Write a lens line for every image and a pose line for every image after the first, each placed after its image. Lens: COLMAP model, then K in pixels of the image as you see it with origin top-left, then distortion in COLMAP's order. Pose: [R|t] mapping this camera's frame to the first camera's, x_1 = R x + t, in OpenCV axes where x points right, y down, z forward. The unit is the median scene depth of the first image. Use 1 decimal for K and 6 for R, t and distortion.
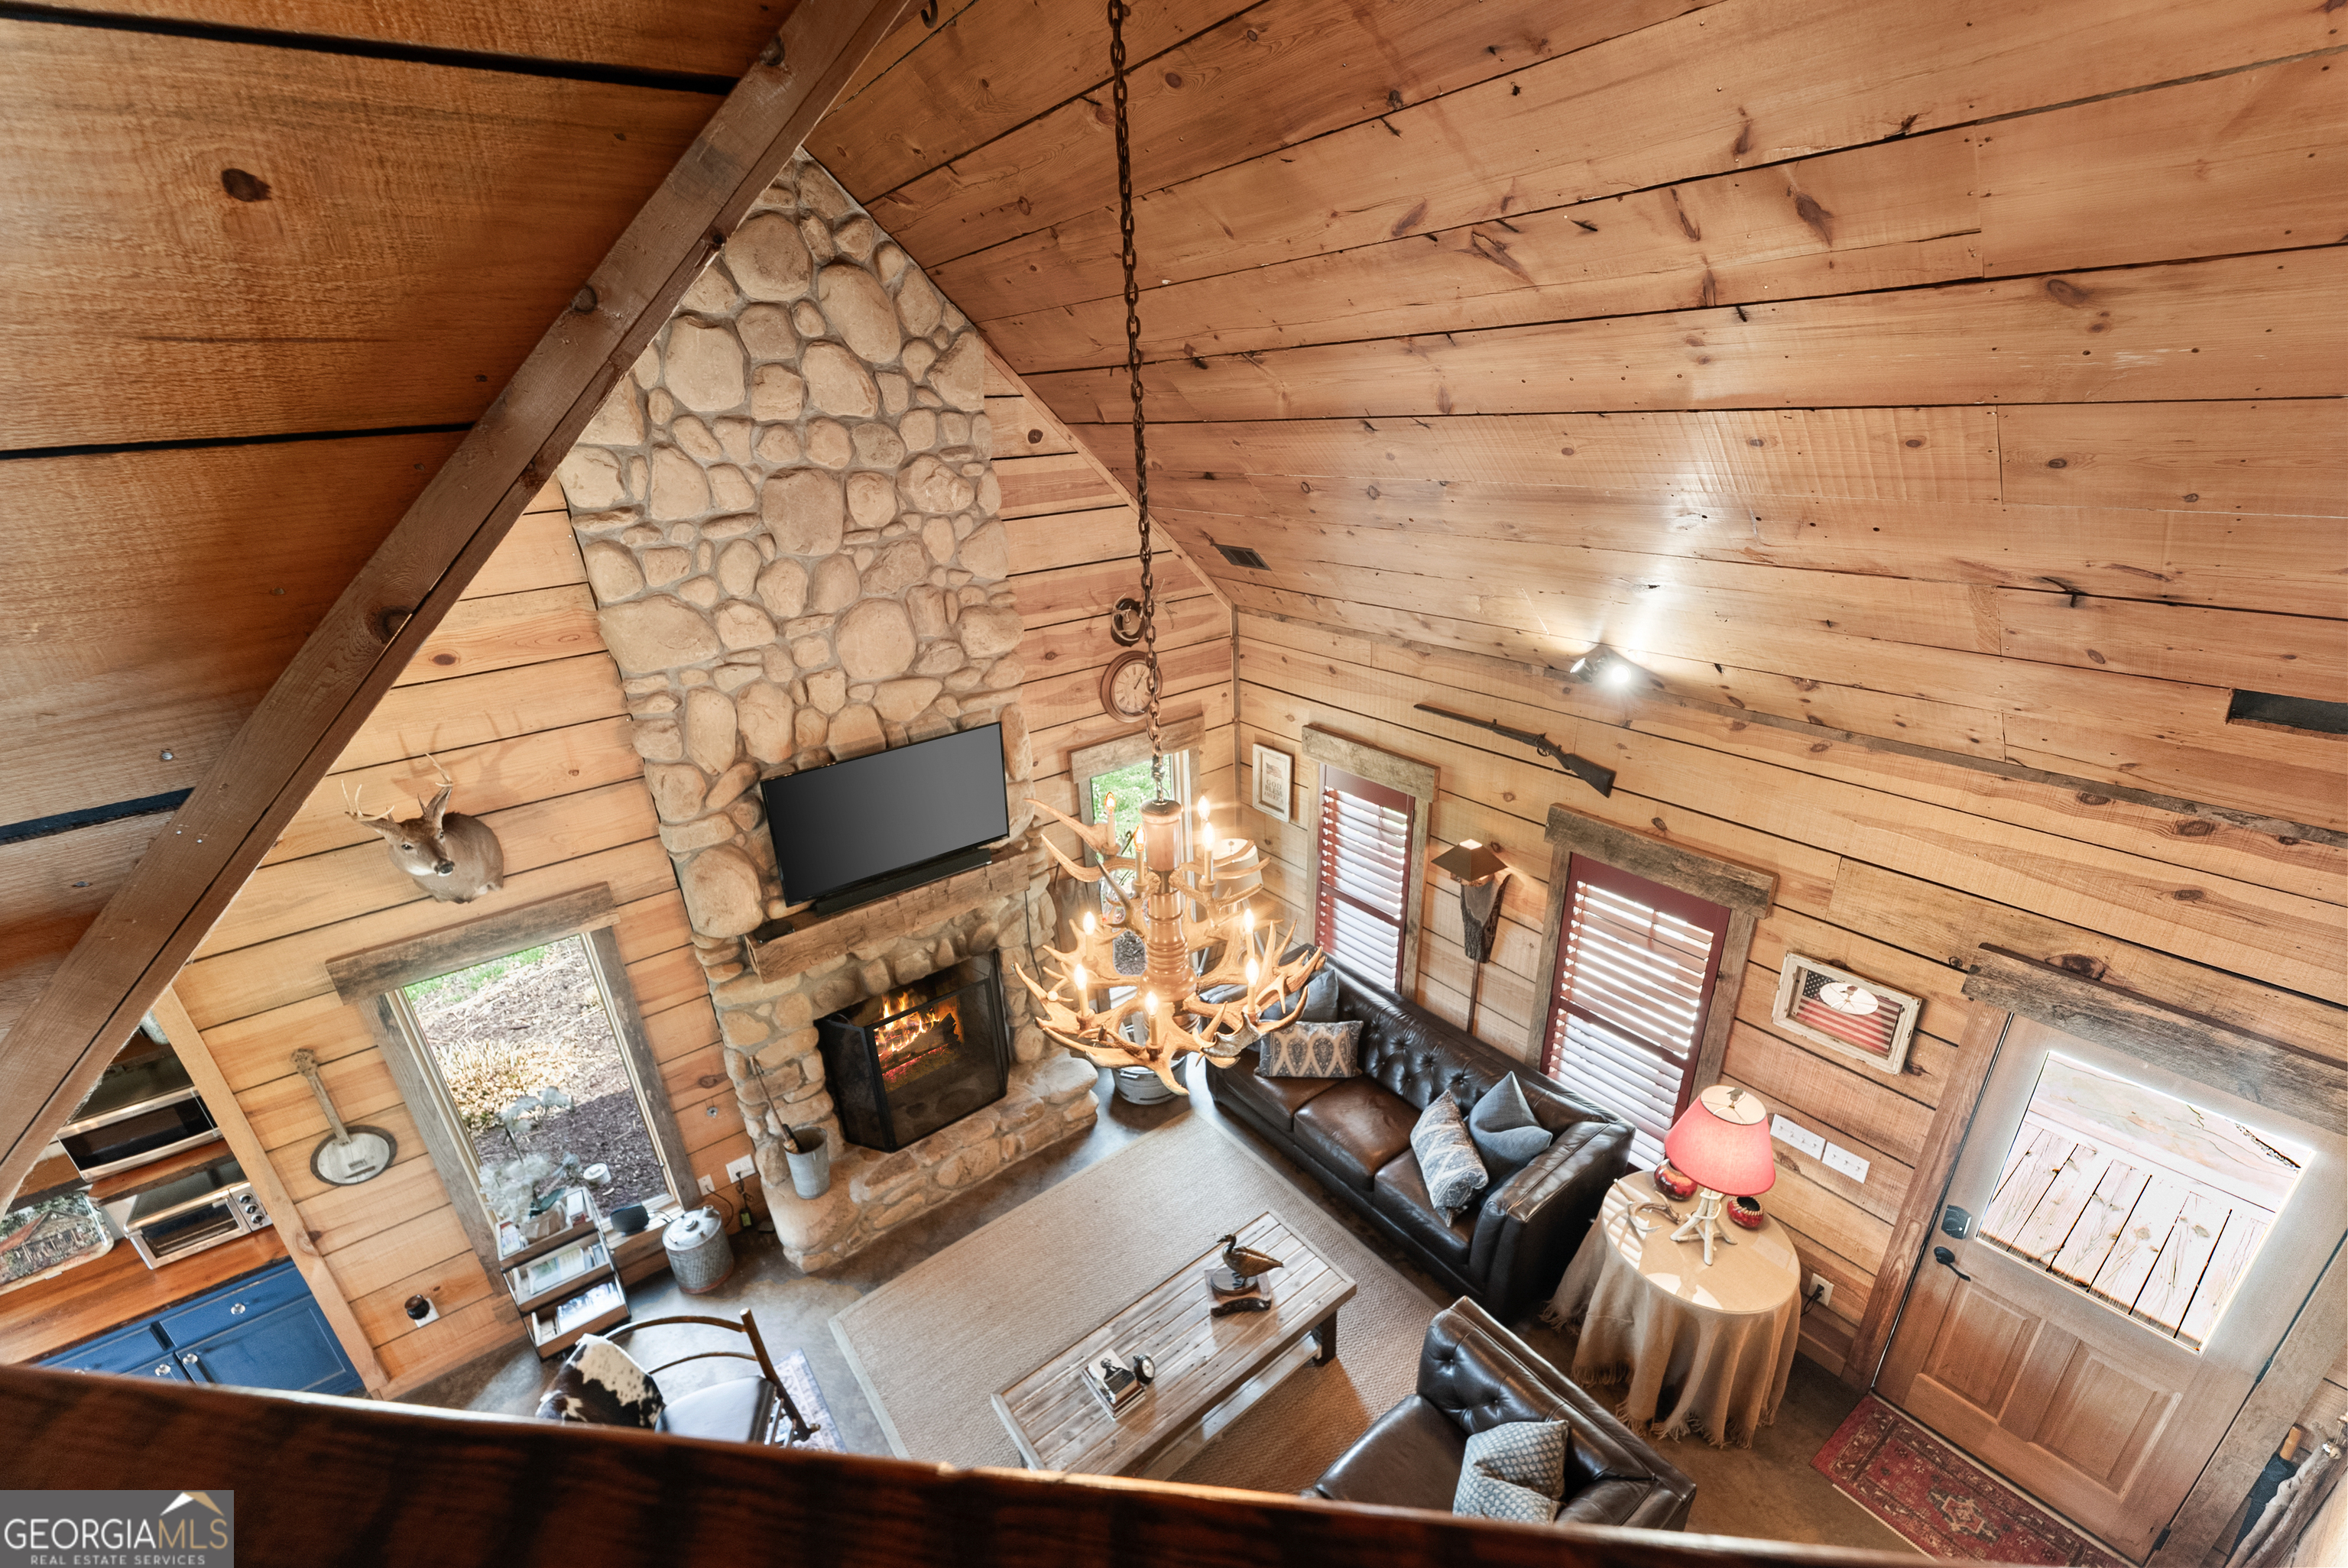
lens RADIAL K [[957.7, 0, 1172.9], [0, 957.7, 812.6], [0, 0, 1]] dist [-0.000829, -0.000657]
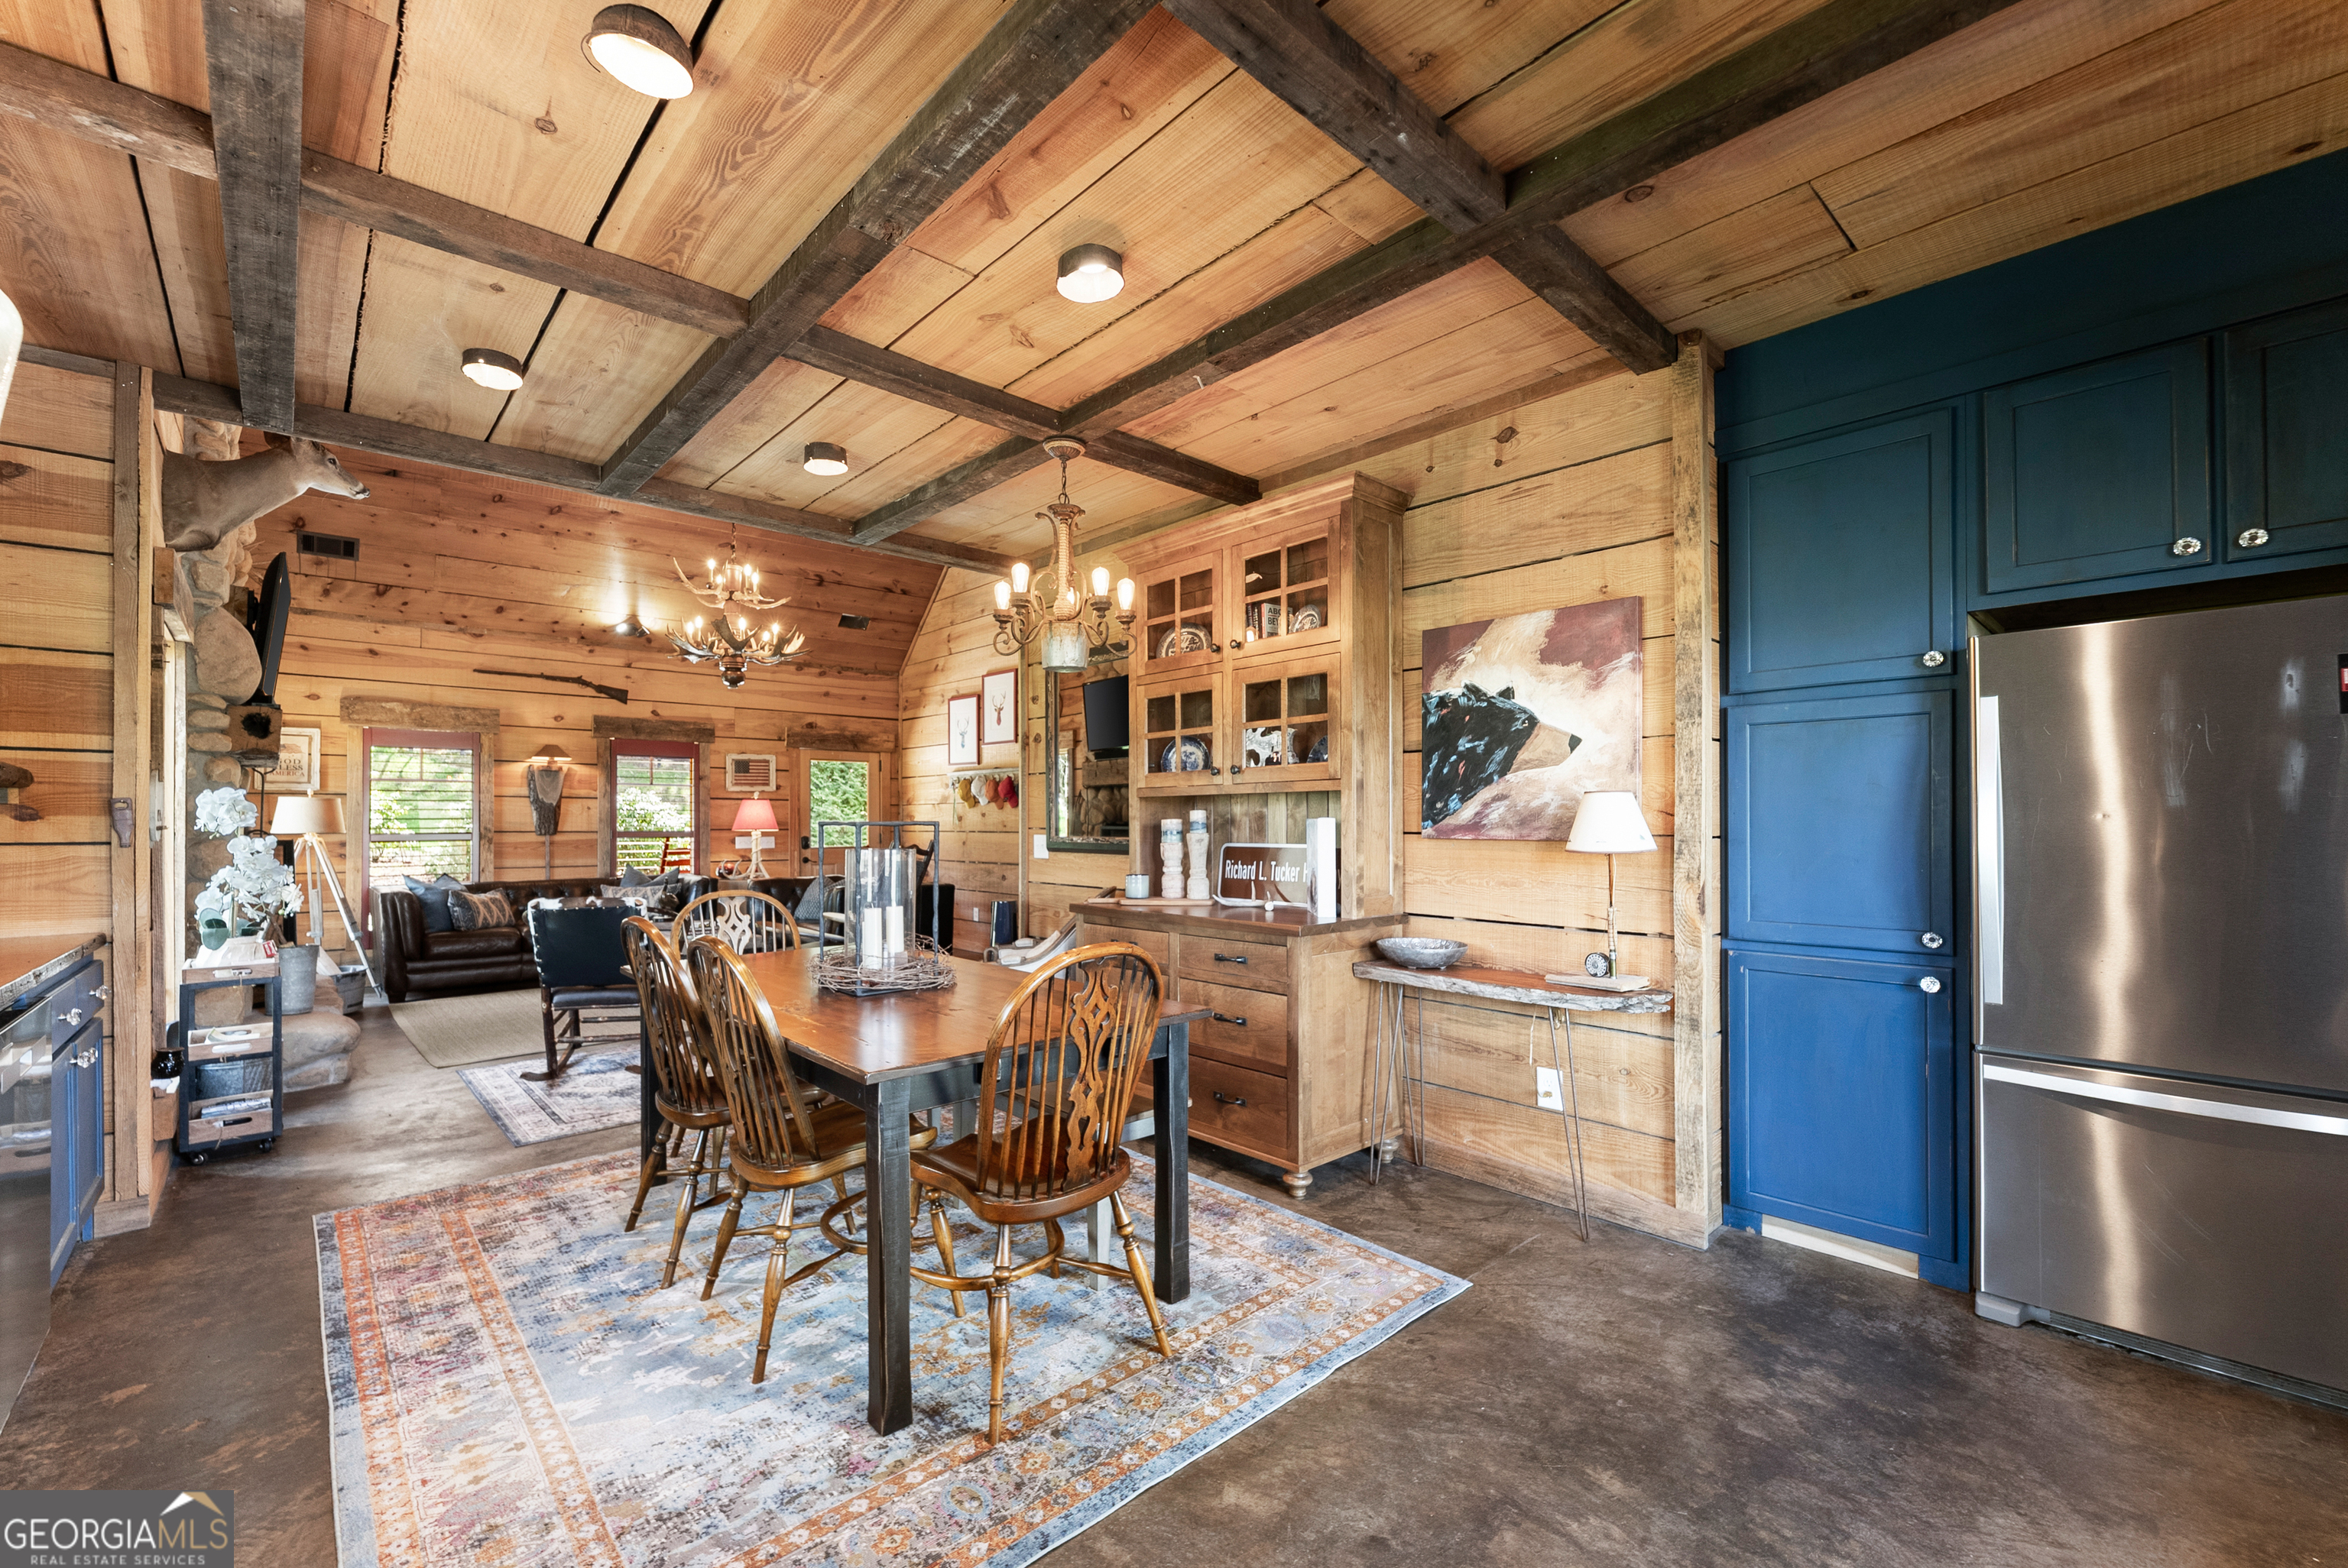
lens RADIAL K [[957.7, 0, 1172.9], [0, 957.7, 812.6], [0, 0, 1]] dist [-0.000829, -0.000657]
pose [[-0.112533, 0.059196, 0.991883, -1.576836], [0.415694, 0.909477, -0.007116, 0.654208], [-0.902516, 0.411519, -0.126953, 0.324815]]
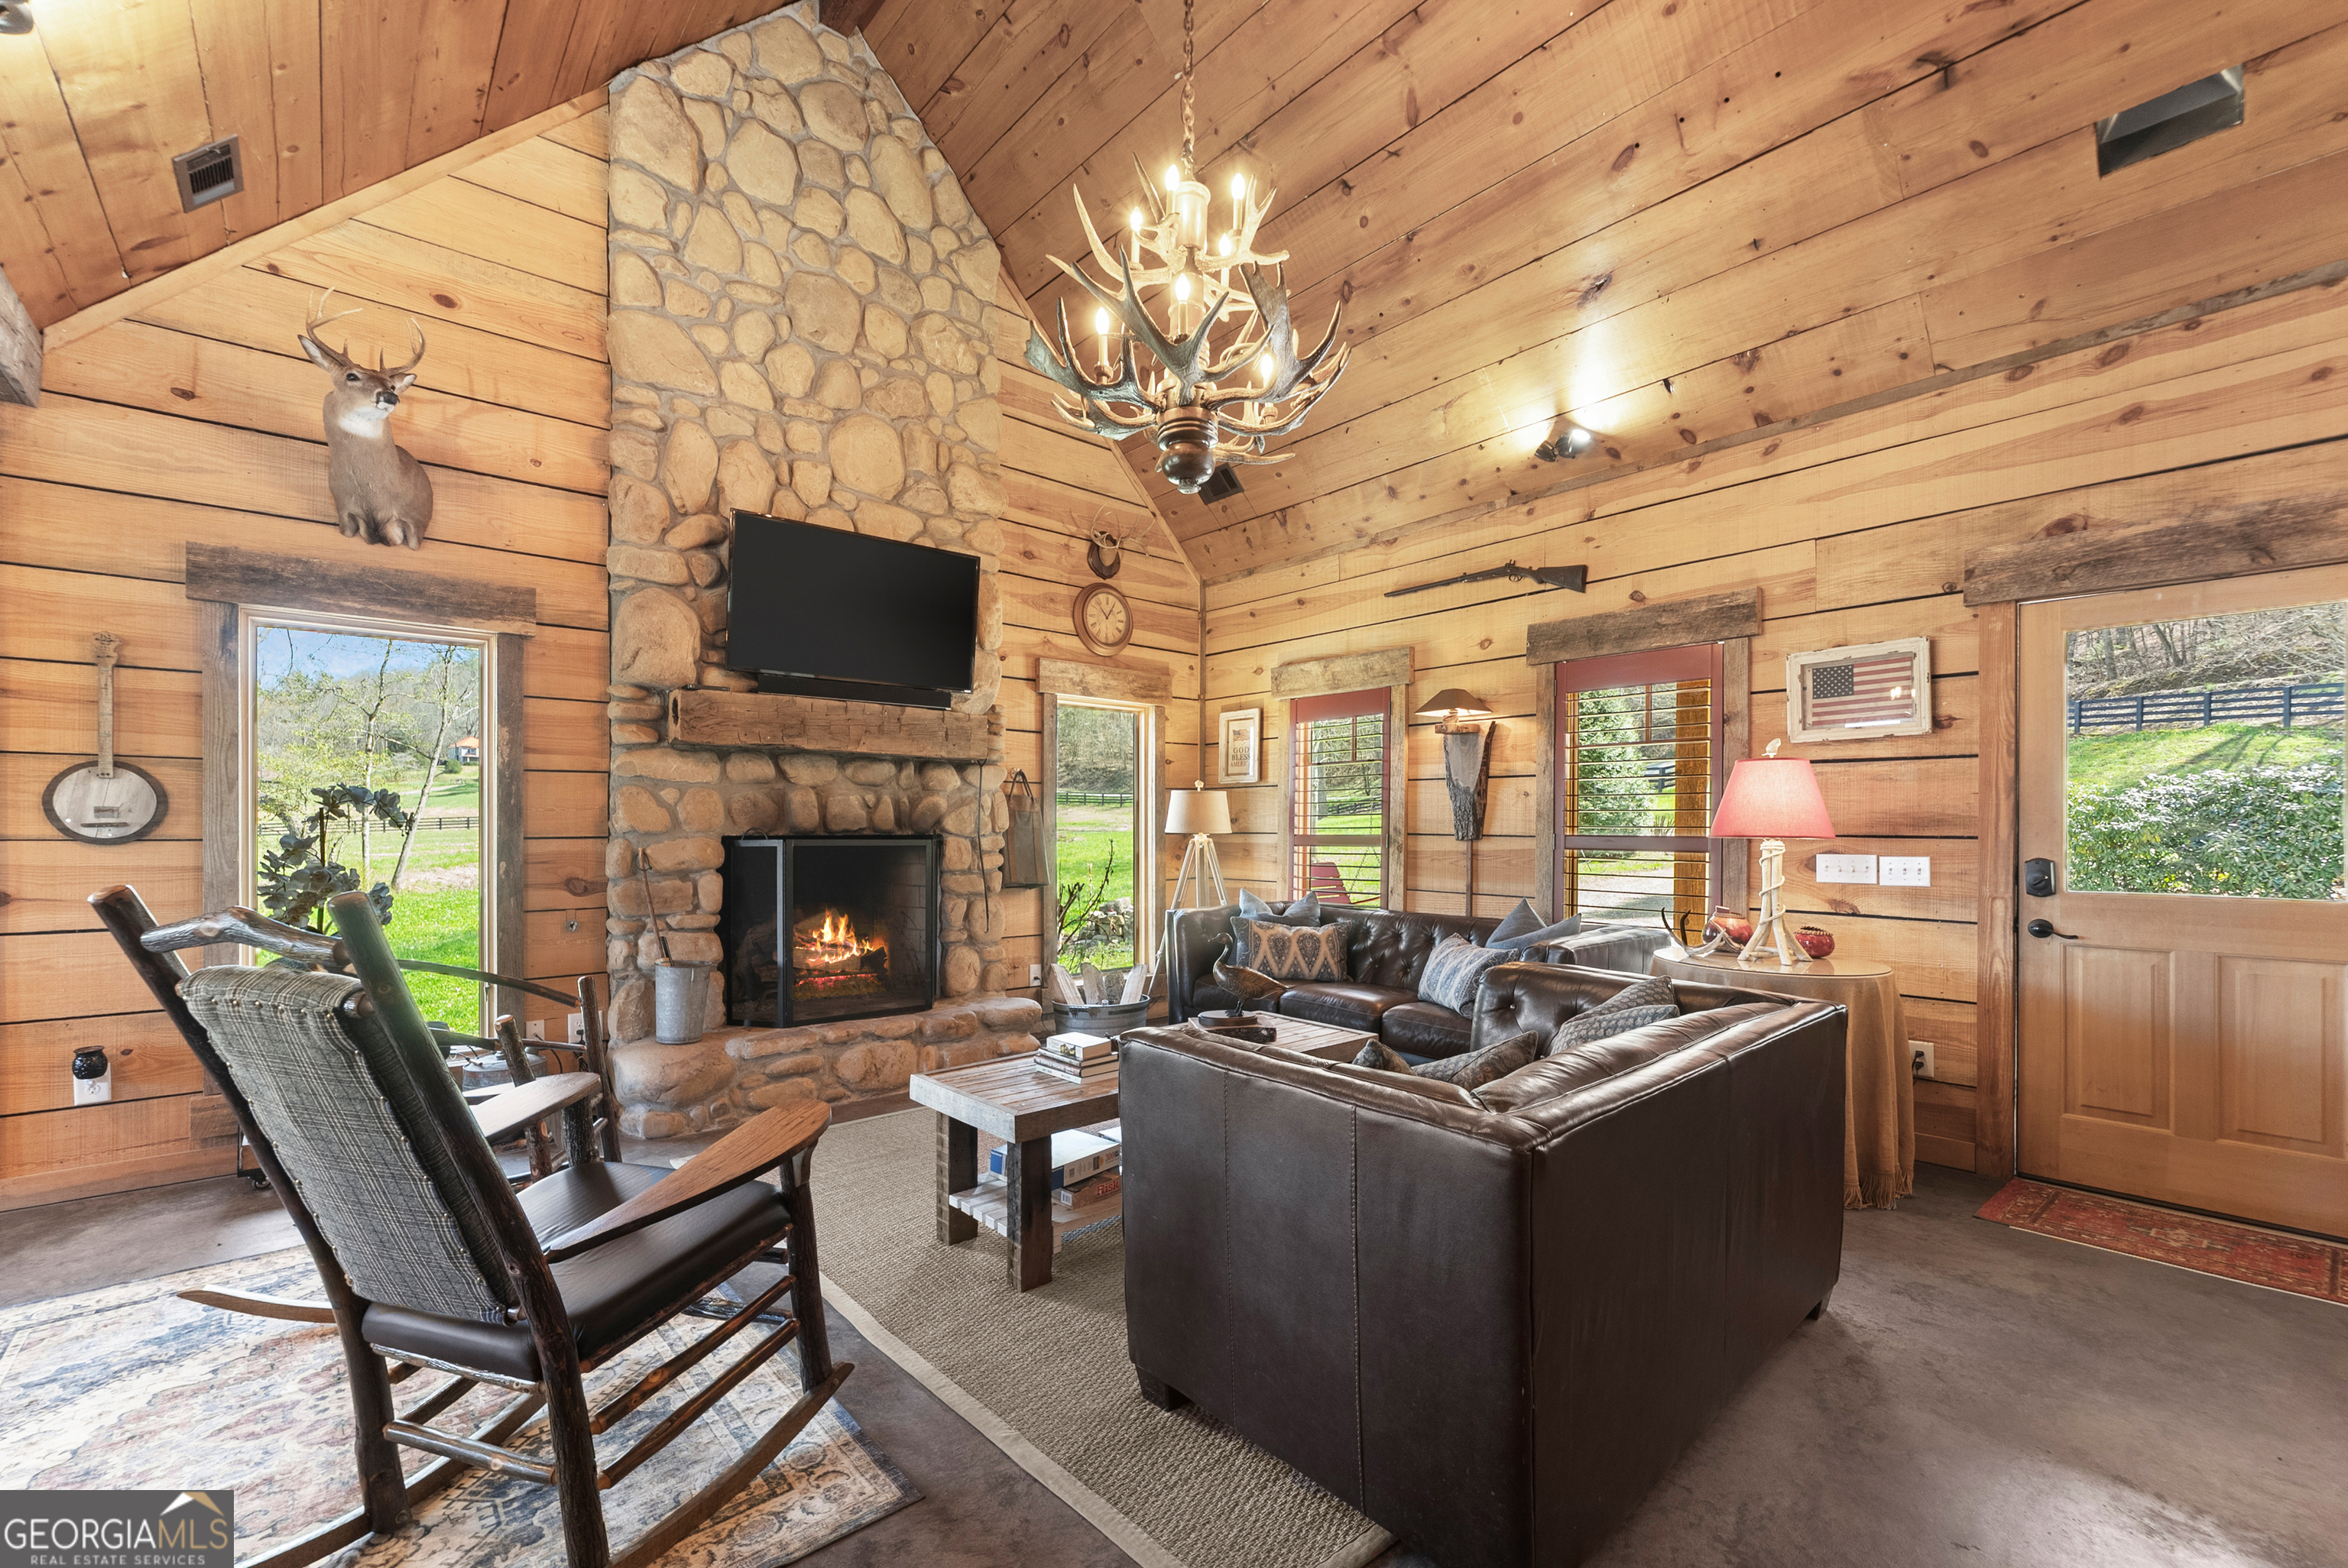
lens RADIAL K [[982.0, 0, 1180.4], [0, 982.0, 834.1], [0, 0, 1]] dist [-0.002242, -0.000247]
pose [[0.995653, 0.047073, 0.080373, -0.044949], [-0.010502, 0.914126, -0.405293, 0.638061], [-0.092550, 0.402687, 0.910647, 0.187447]]
